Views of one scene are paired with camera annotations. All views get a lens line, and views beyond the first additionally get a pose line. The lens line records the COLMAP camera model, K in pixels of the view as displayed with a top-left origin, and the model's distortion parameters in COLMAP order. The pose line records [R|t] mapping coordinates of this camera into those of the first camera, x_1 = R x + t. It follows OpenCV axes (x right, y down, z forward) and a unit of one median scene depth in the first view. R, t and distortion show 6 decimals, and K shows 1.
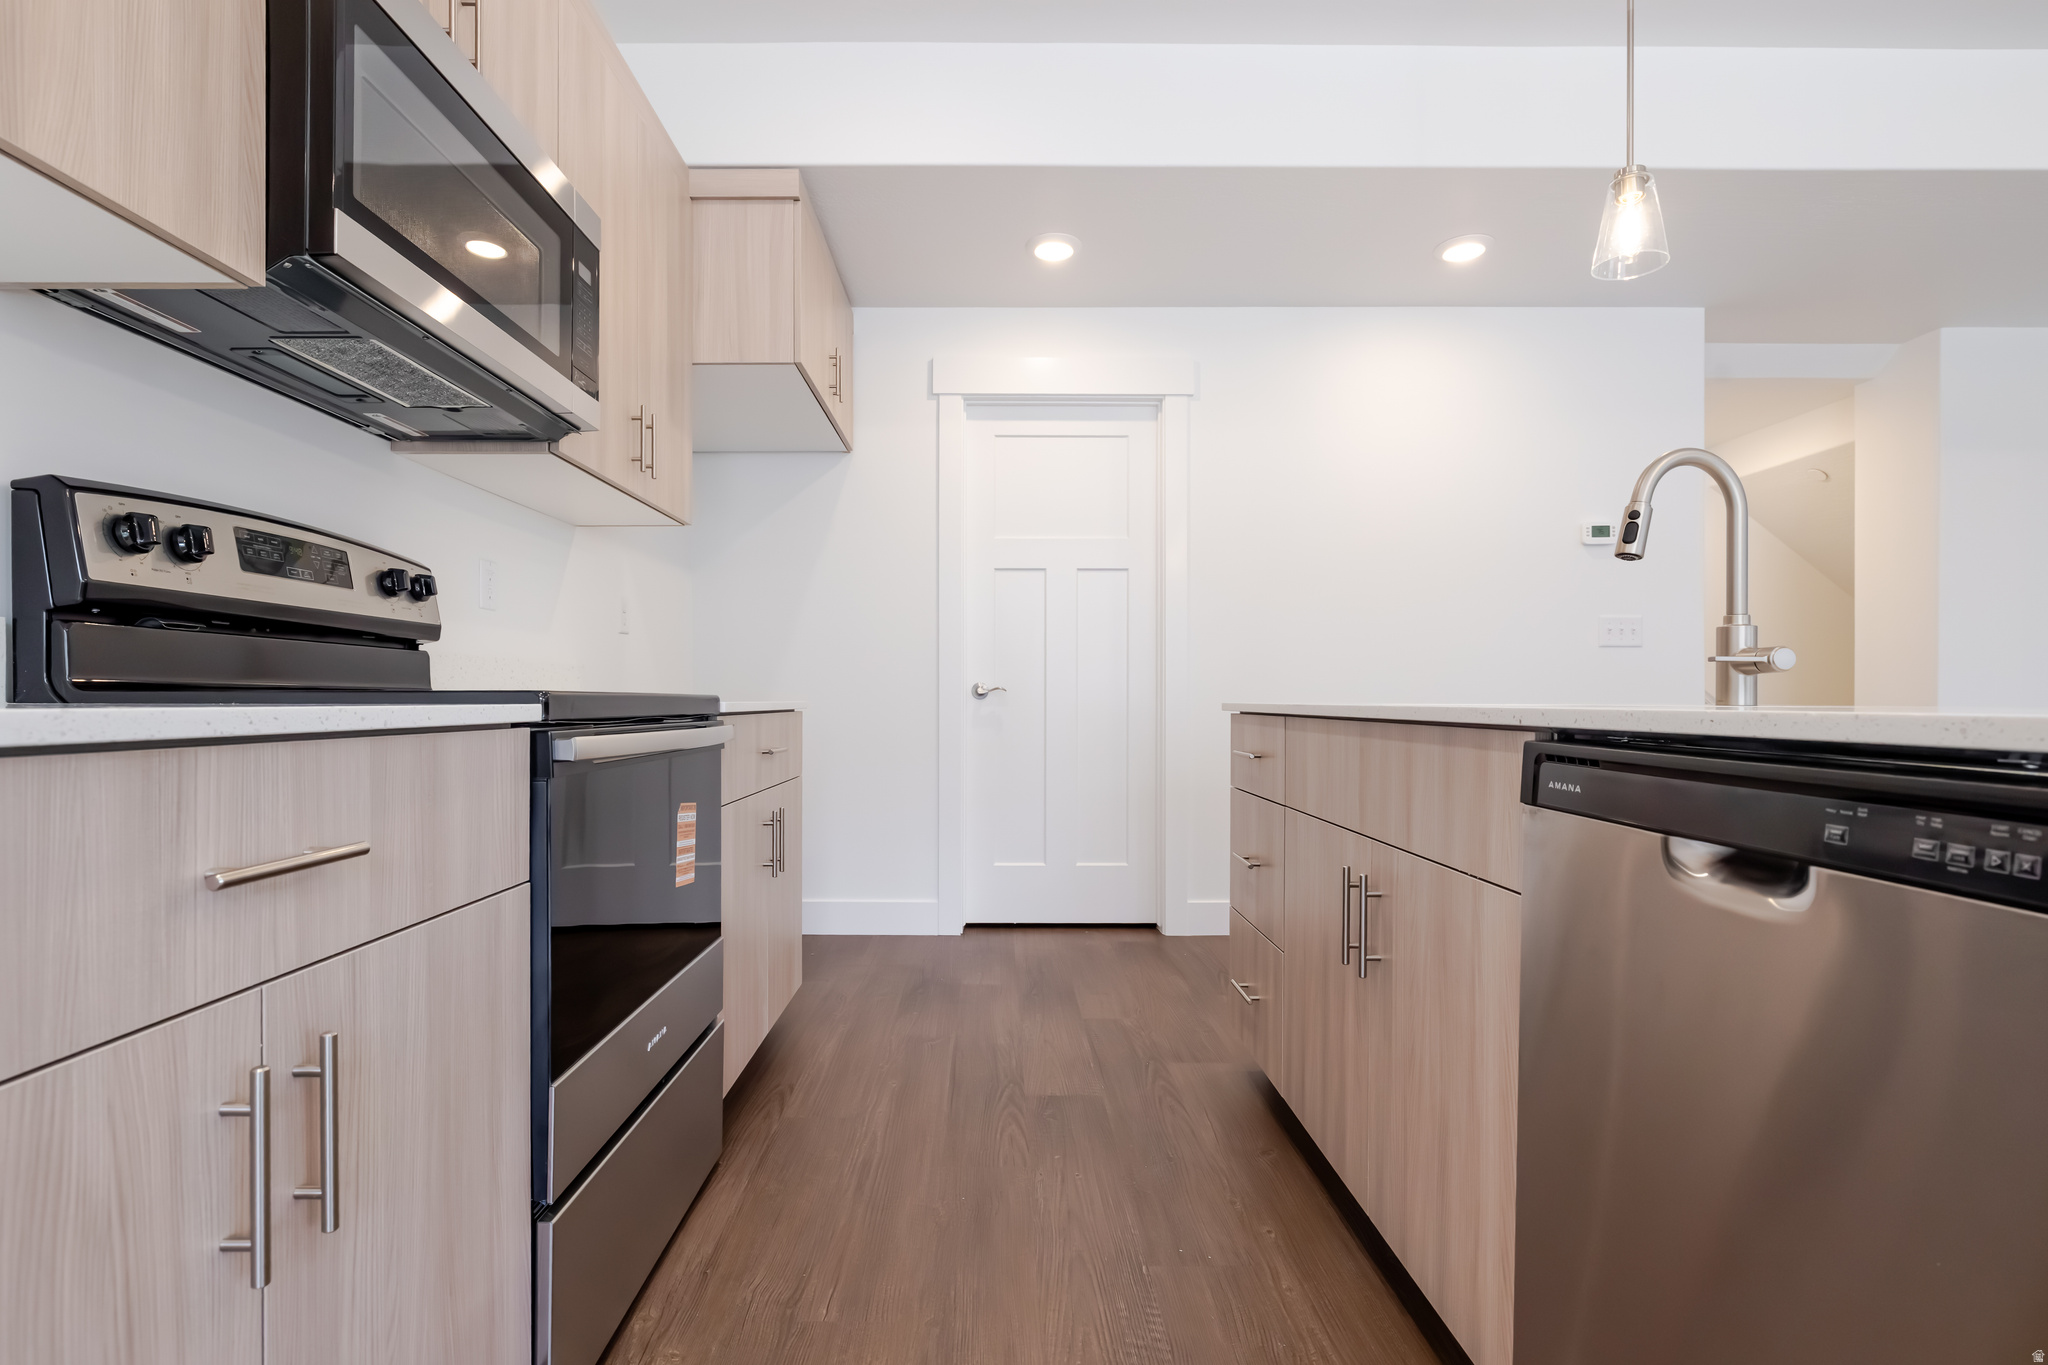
lens RADIAL K [[1001.7, 0, 1040.0], [0, 1001.7, 695.7], [0, 0, 1]] dist [-0.005316, 0.001851]
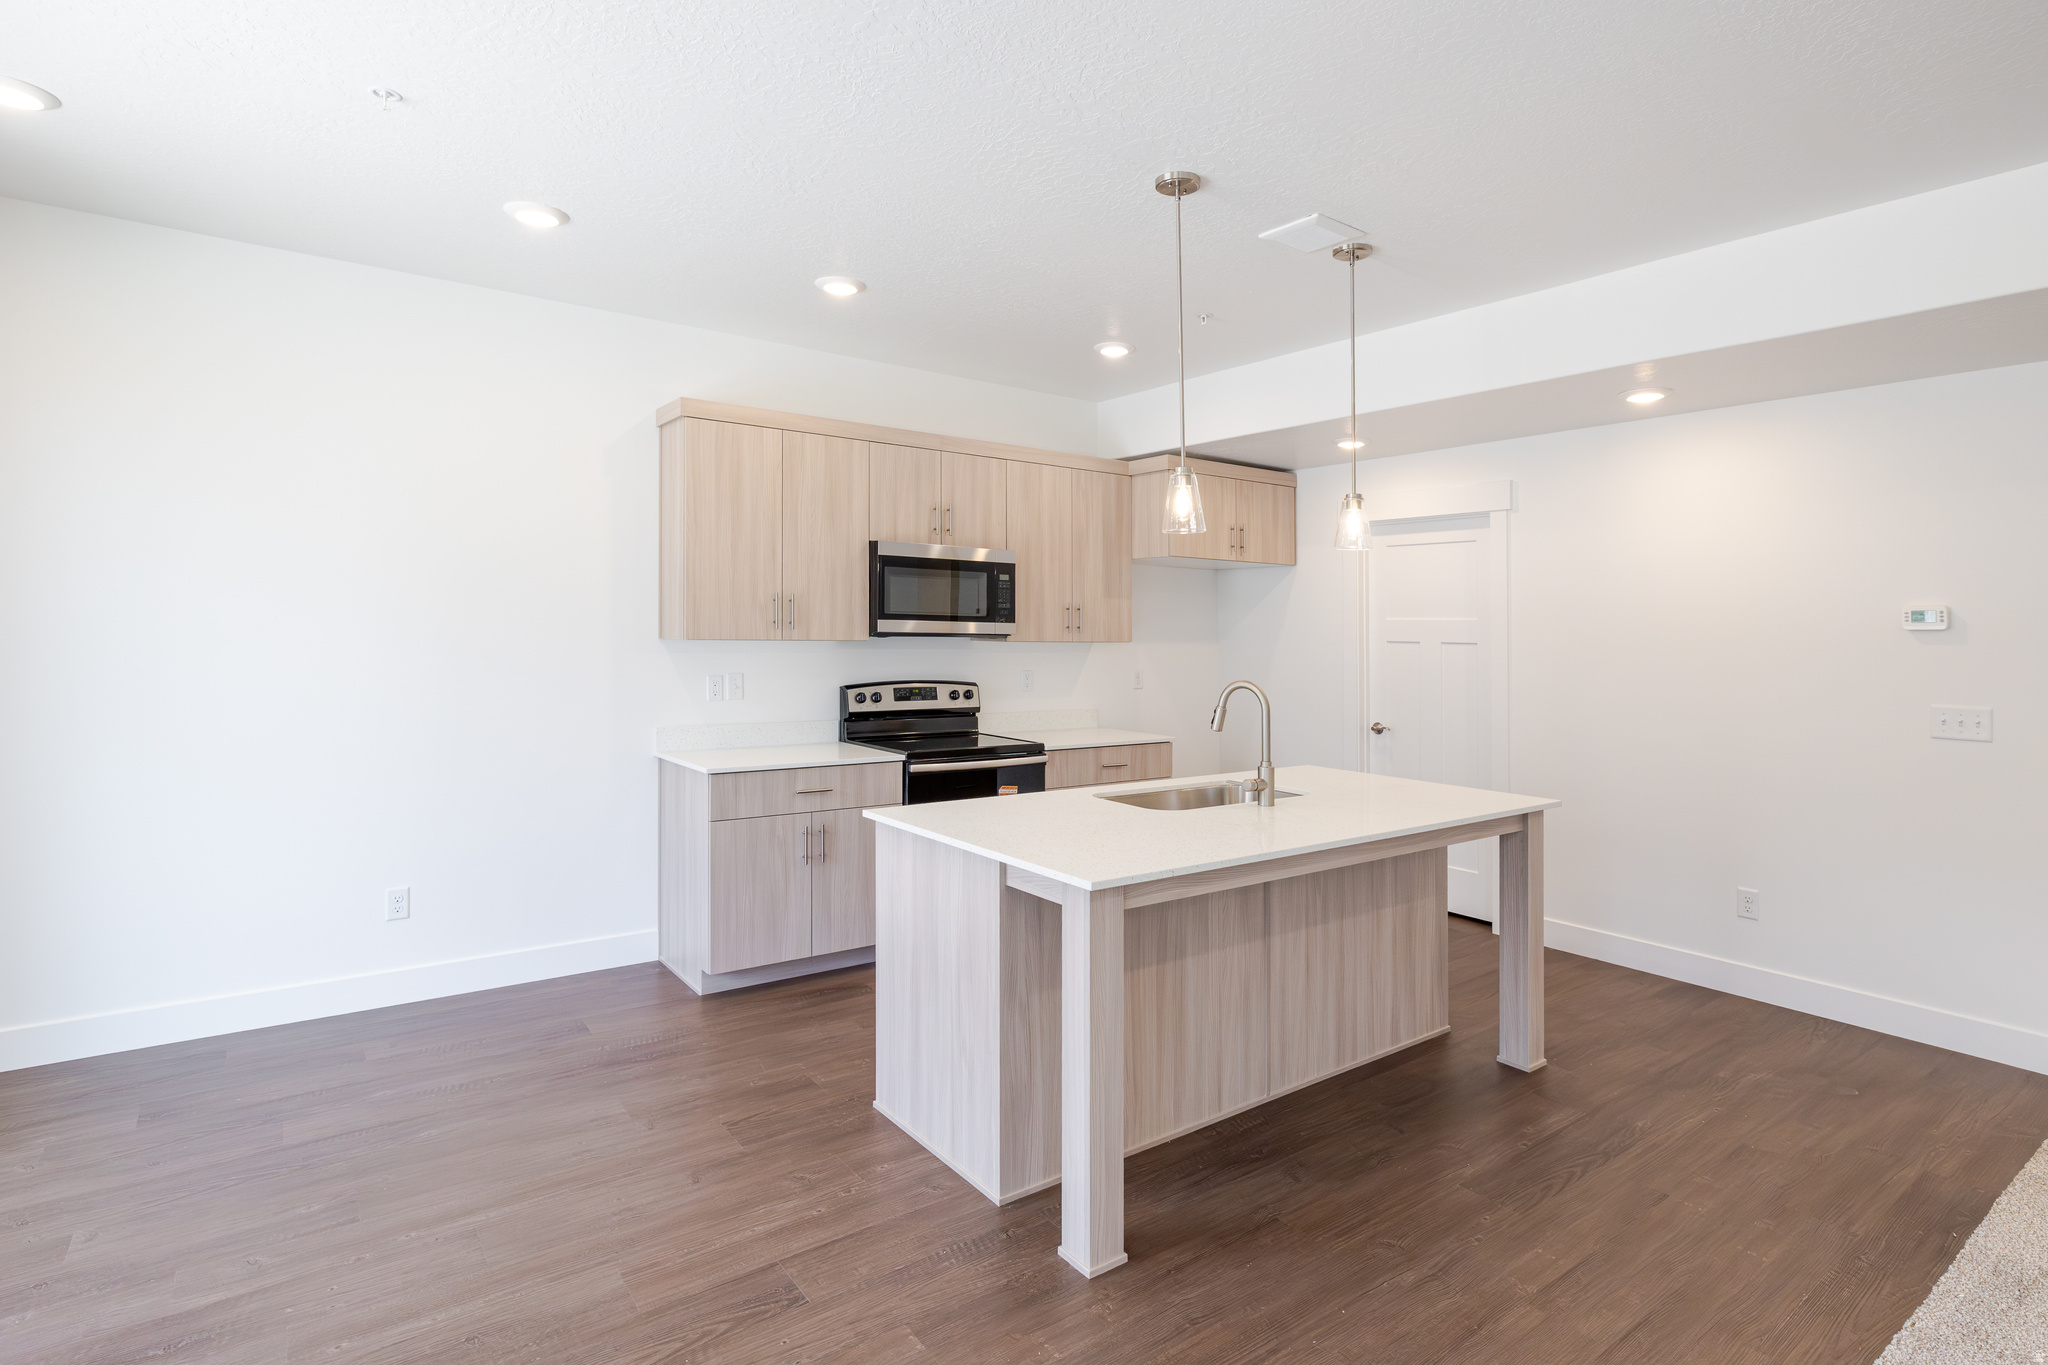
lens RADIAL K [[1018.9, 0, 1027.4], [0, 1018.9, 656.7], [0, 0, 1]] dist [-0.002961, 0.000689]
pose [[0.593019, 0.030549, -0.804609, 1.384042], [-0.018257, 0.999533, 0.024494, -0.227061], [0.804981, 0.000164, 0.593300, -0.427525]]
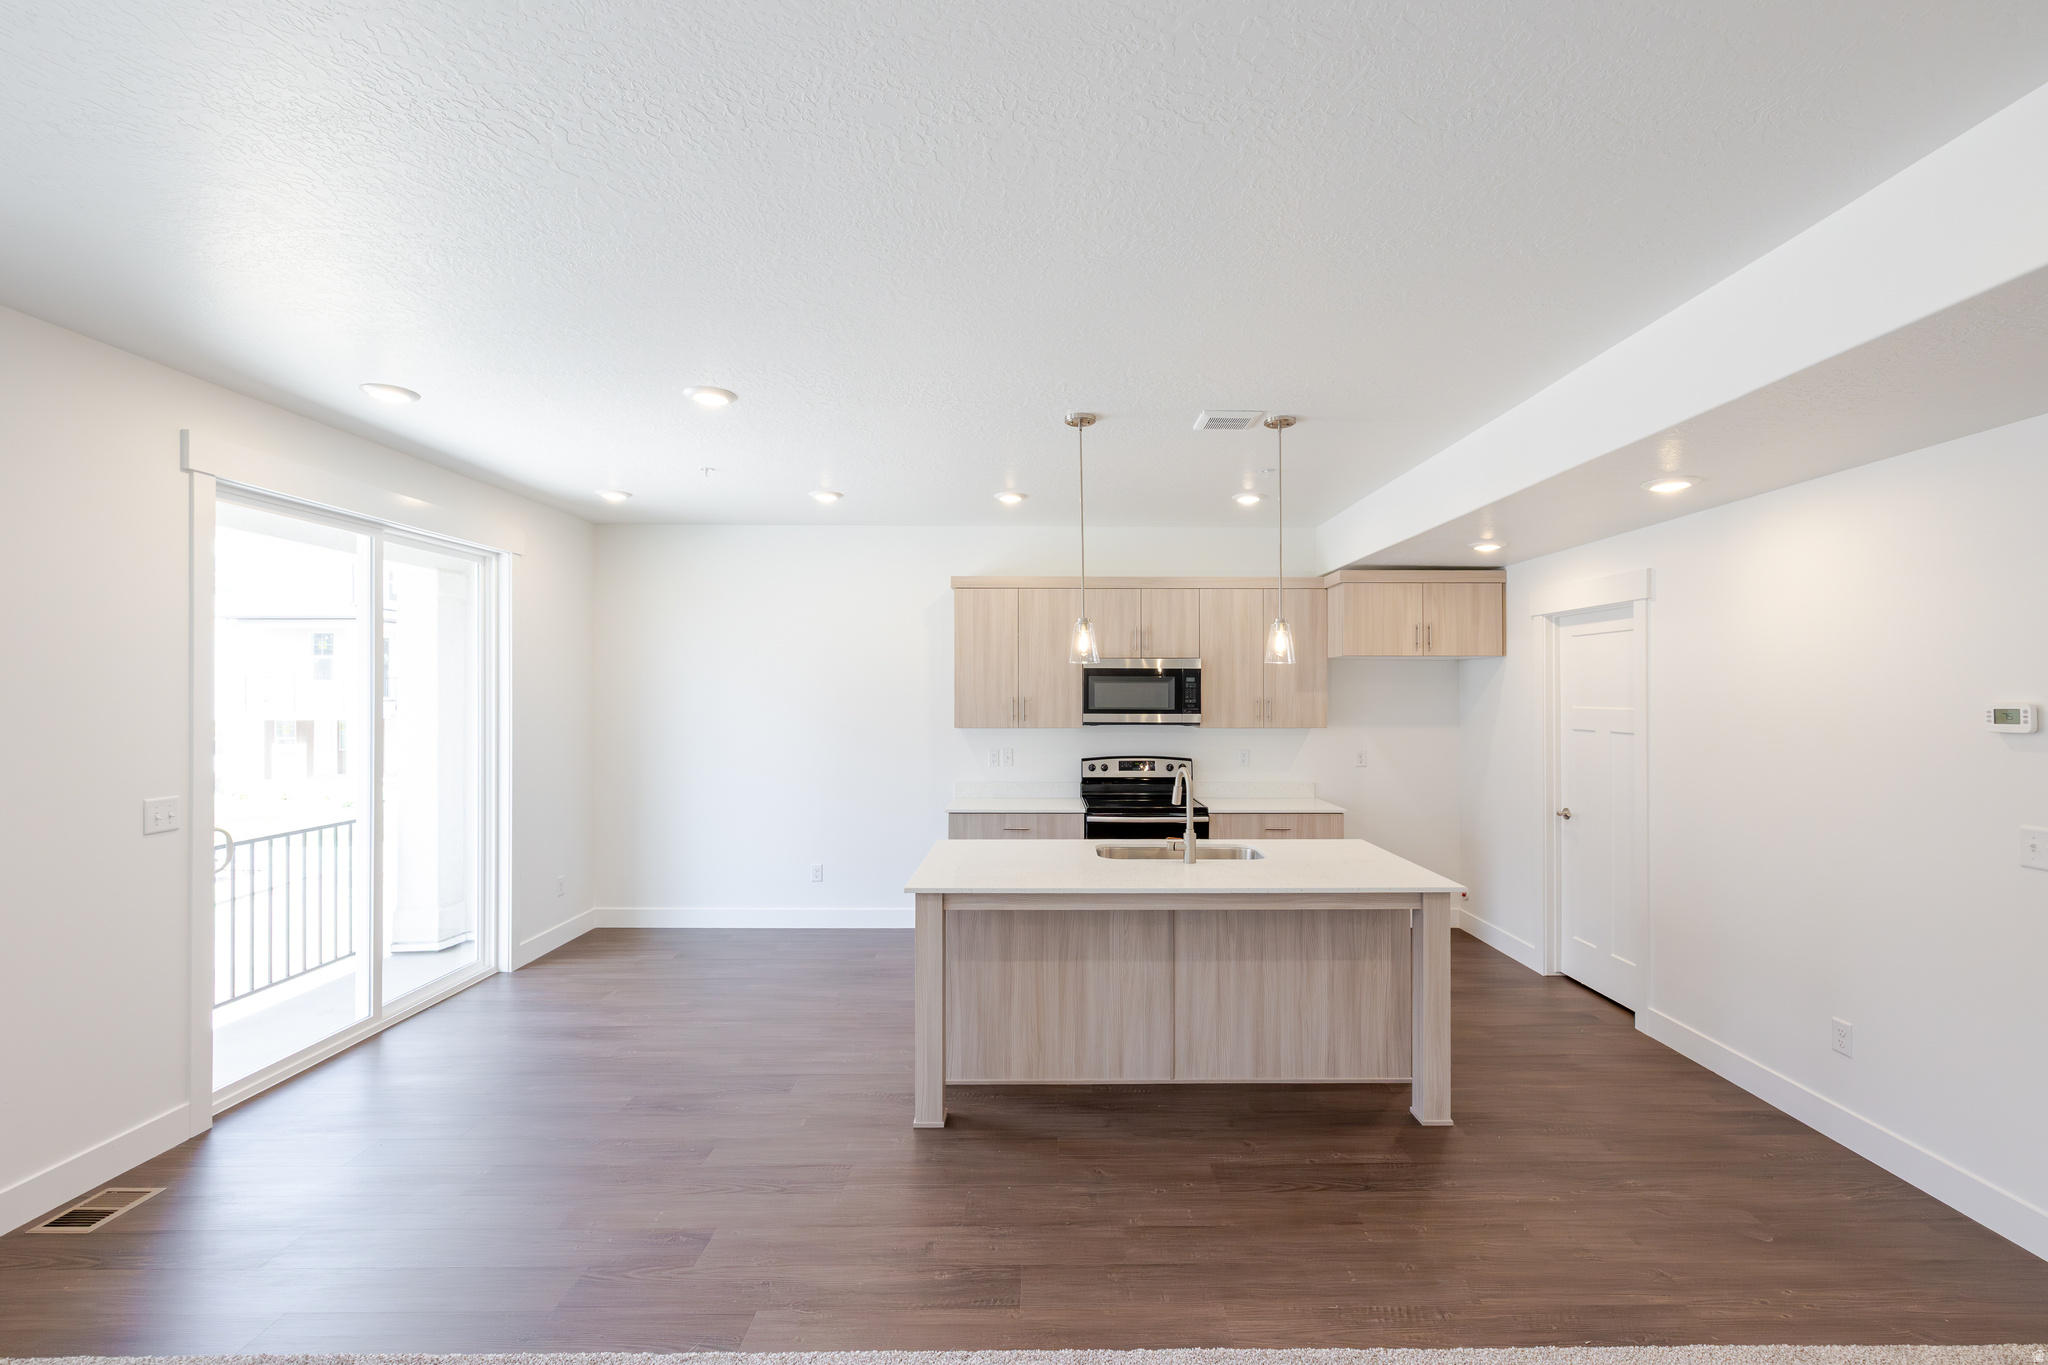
lens RADIAL K [[852.7, 0, 1043.6], [0, 852.7, 715.6], [0, 0, 1]] dist [0.002052, -0.000389]
pose [[0.018218, 0.024508, -0.999534, 1.977015], [-0.005495, 0.999687, 0.024411, -0.295218], [0.999819, 0.005048, 0.018347, 0.352704]]
